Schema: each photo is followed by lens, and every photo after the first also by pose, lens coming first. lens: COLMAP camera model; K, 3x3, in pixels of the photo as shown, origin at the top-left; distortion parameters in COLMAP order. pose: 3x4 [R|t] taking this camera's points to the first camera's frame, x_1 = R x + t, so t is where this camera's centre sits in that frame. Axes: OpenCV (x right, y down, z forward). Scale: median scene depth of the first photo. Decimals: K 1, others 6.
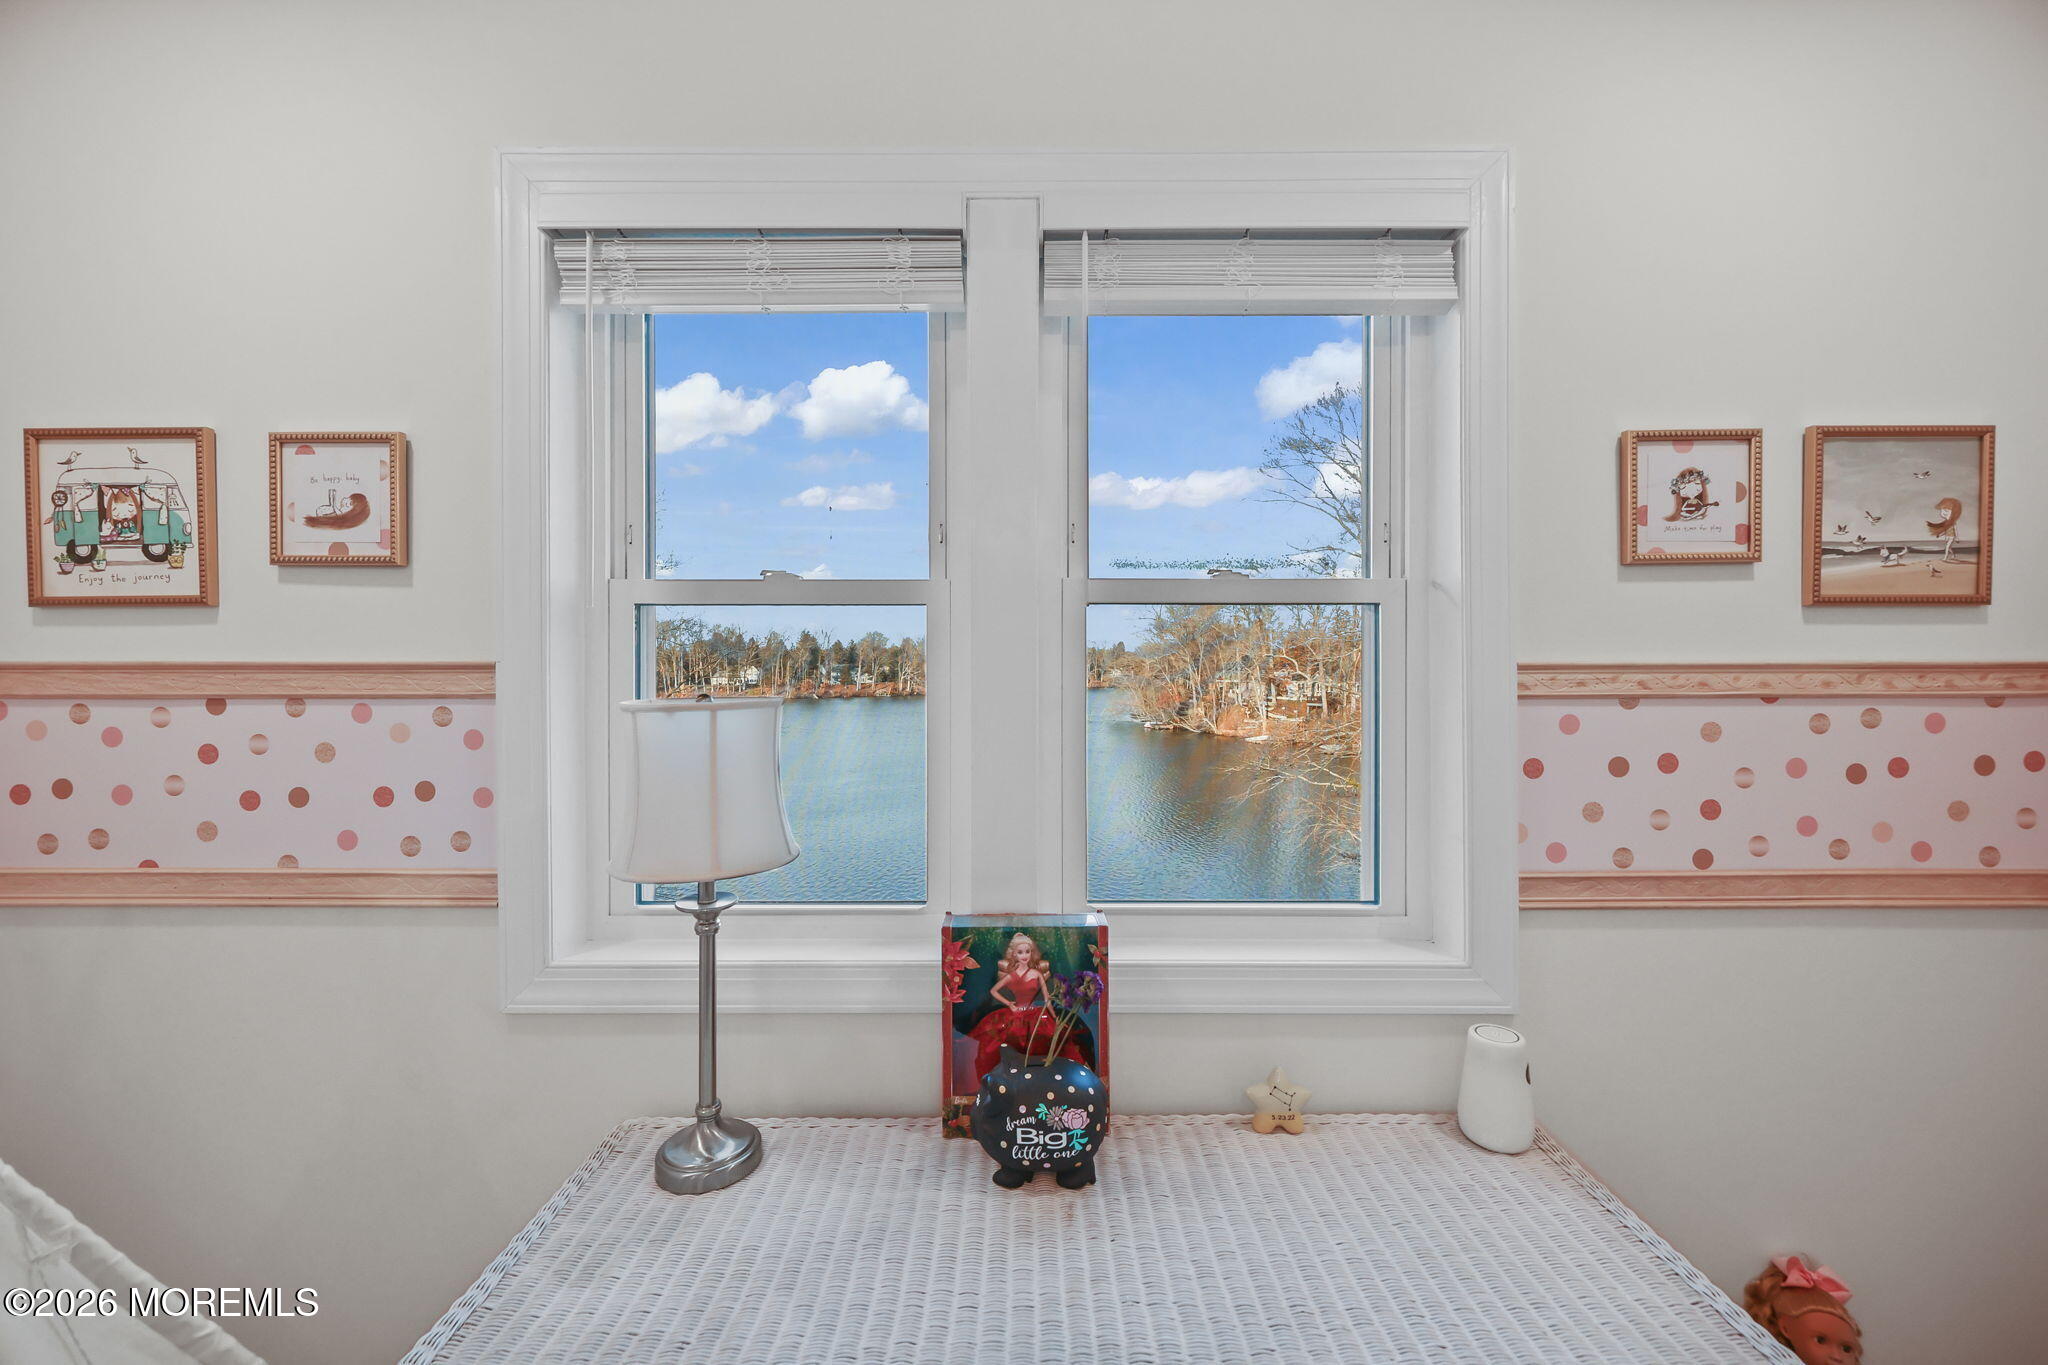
lens RADIAL K [[843.0, 0, 1028.8], [0, 843.0, 672.8], [0, 0, 1]] dist [0.001430, 0.000387]
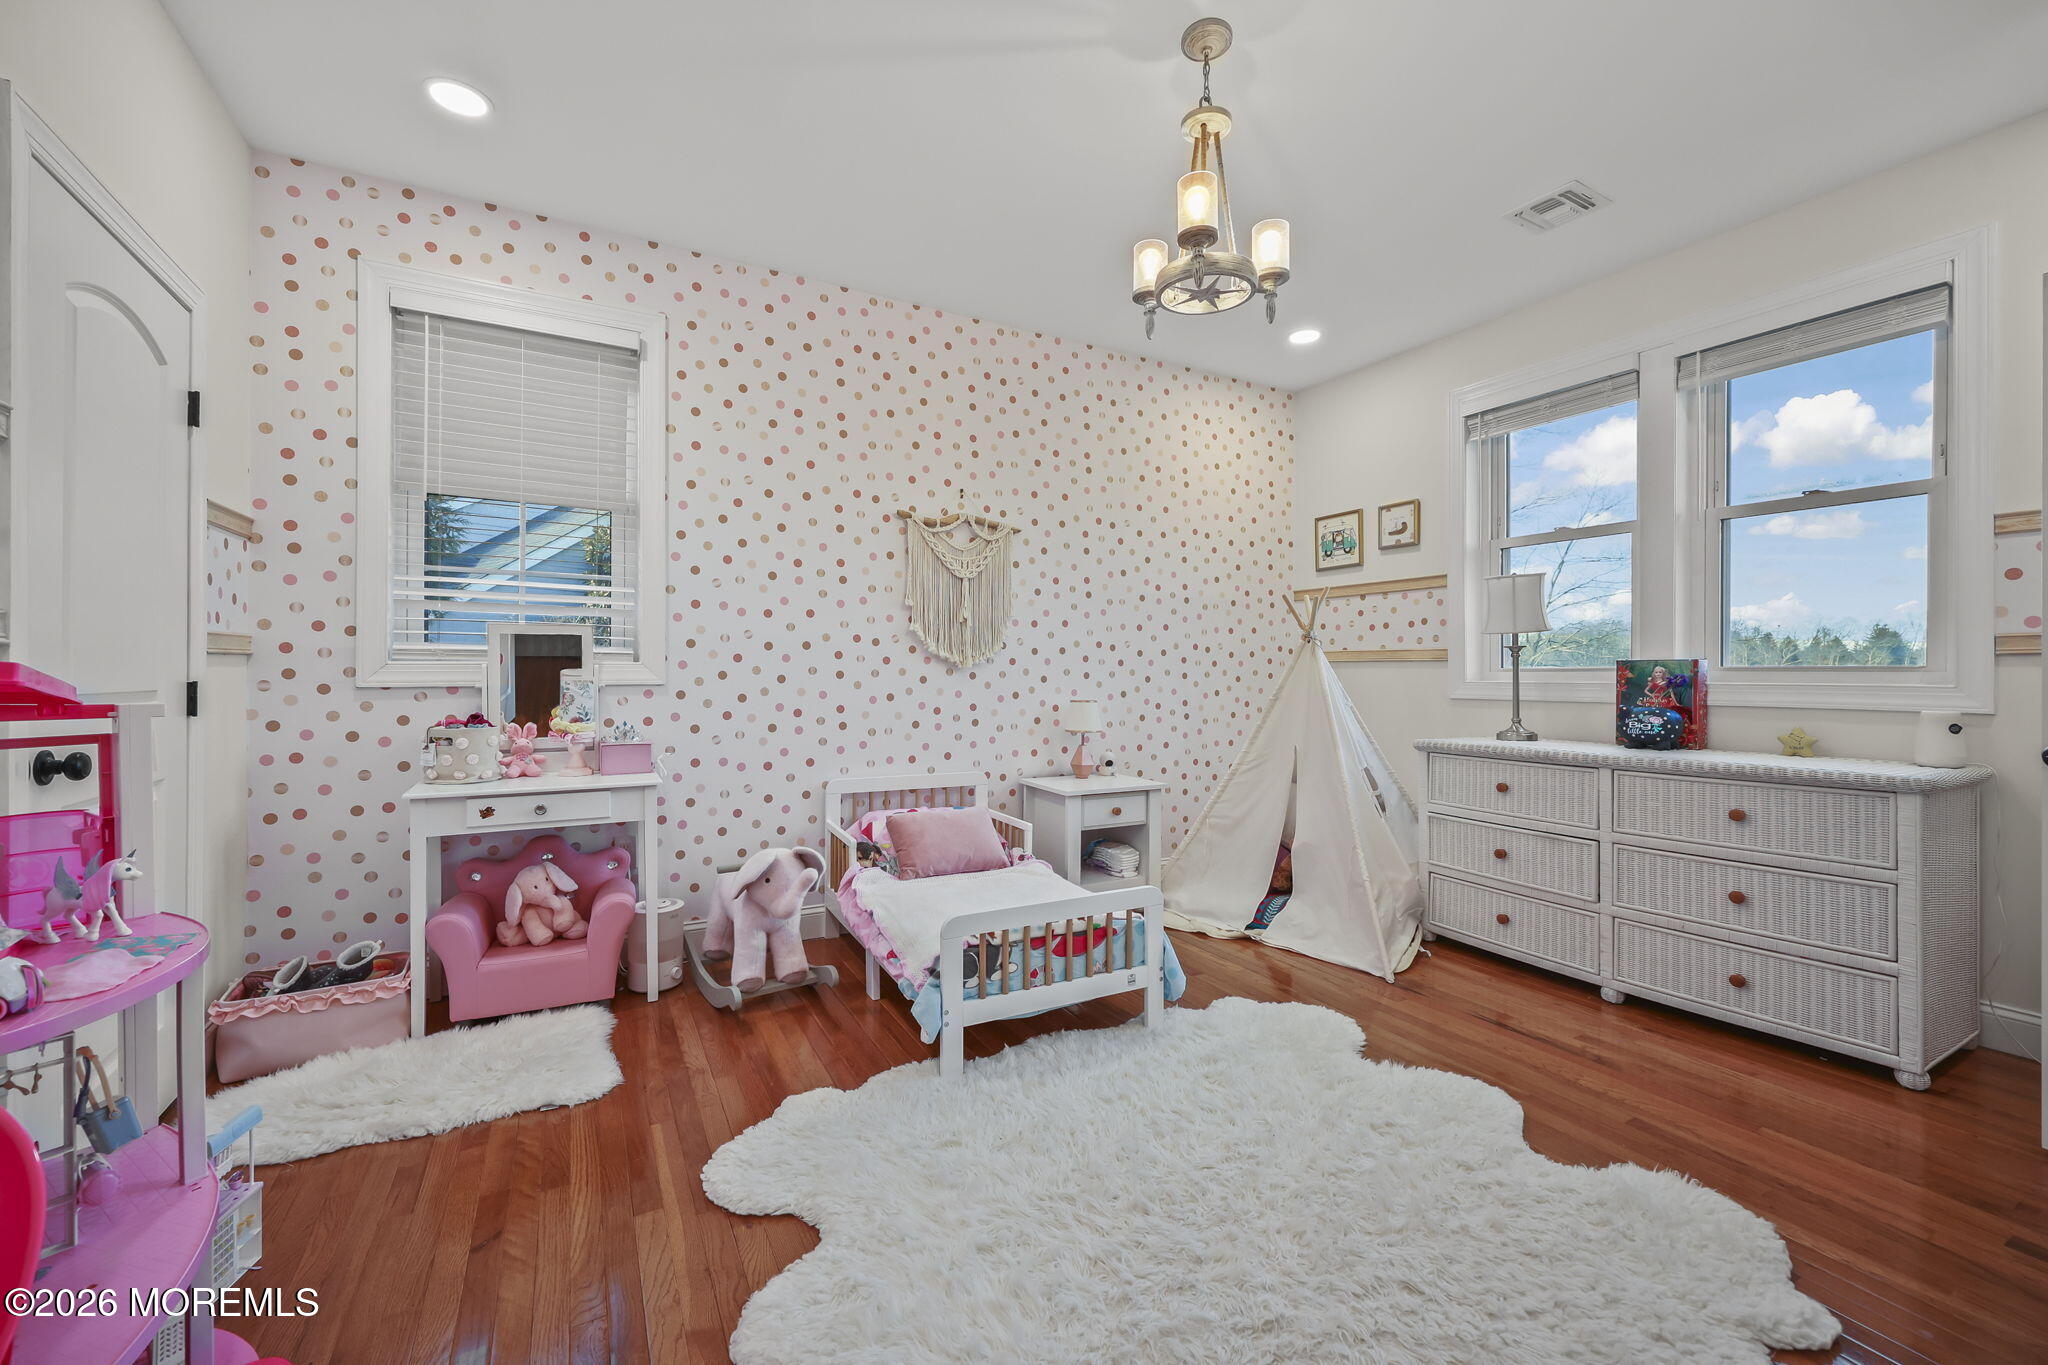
lens RADIAL K [[843.0, 0, 1016.7], [0, 843.0, 673.1], [0, 0, 1]] dist [0.001430, 0.000387]
pose [[0.491589, -0.001831, -0.870825, 1.110721], [-0.005619, 0.999970, -0.005274, 0.340710], [0.870809, 0.007486, 0.491564, -1.630724]]
